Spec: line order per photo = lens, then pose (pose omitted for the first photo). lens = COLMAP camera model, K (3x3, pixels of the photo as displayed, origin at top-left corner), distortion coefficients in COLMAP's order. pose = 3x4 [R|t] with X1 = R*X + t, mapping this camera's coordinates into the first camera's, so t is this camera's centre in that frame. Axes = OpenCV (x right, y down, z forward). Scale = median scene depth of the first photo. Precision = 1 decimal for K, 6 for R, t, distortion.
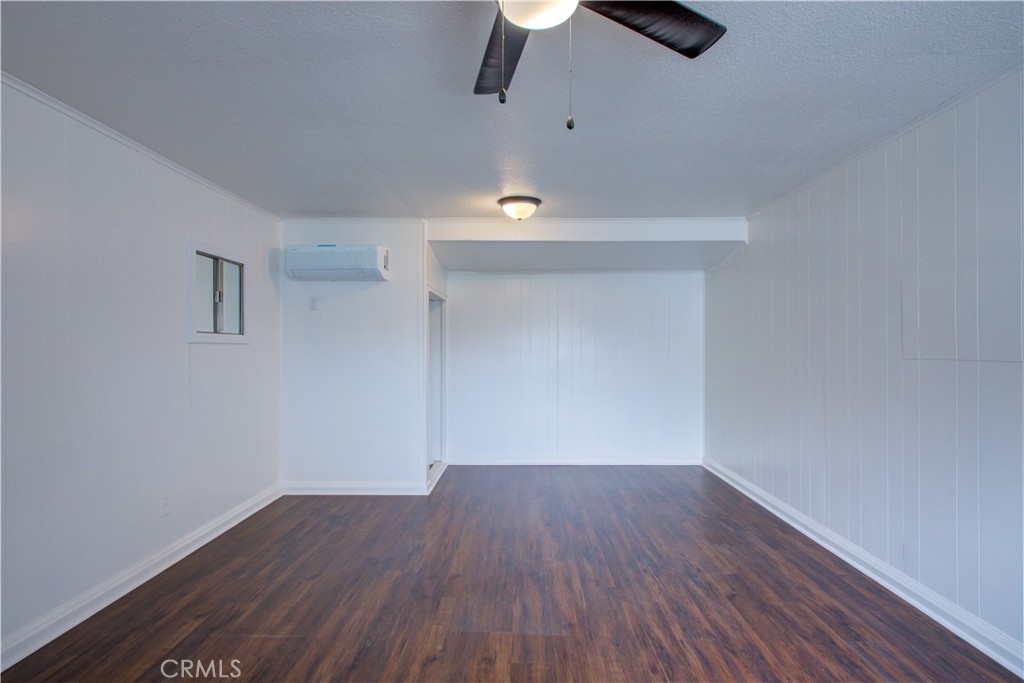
lens RADIAL K [[494.2, 0, 511.1], [0, 494.2, 343.7], [0, 0, 1]] dist [0.000116, 0.000038]
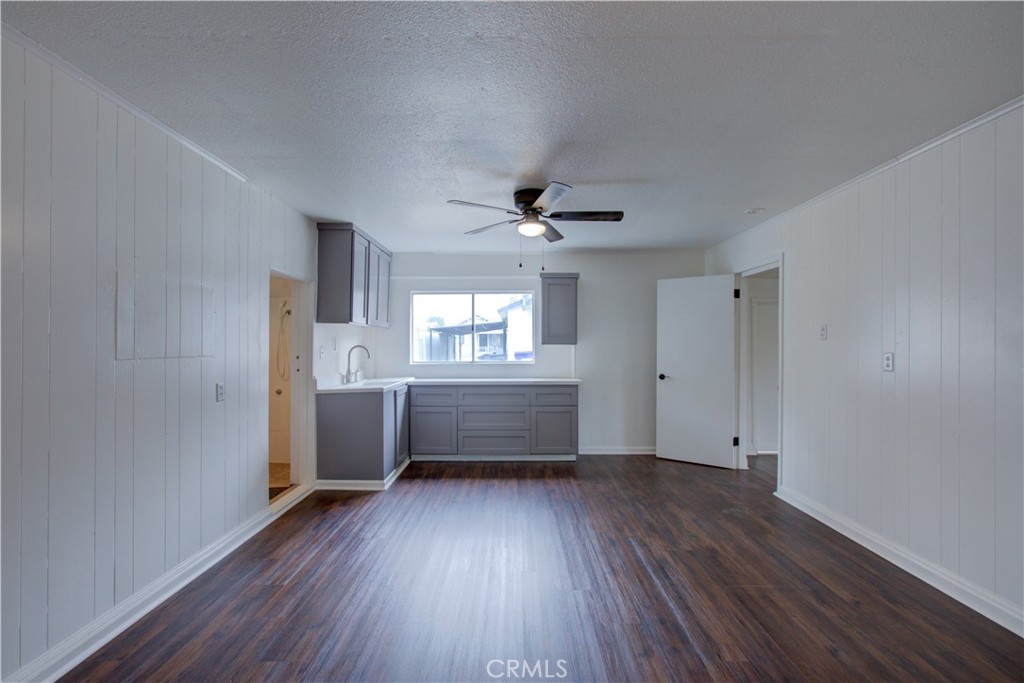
lens RADIAL K [[494.2, 0, 512.2], [0, 494.2, 343.4], [0, 0, 1]] dist [0.000116, 0.000038]
pose [[-0.999615, 0.005655, -0.027157, 0.116916], [0.005946, 0.999925, -0.010667, 0.012533], [0.027095, -0.010824, -0.999574, 1.960866]]
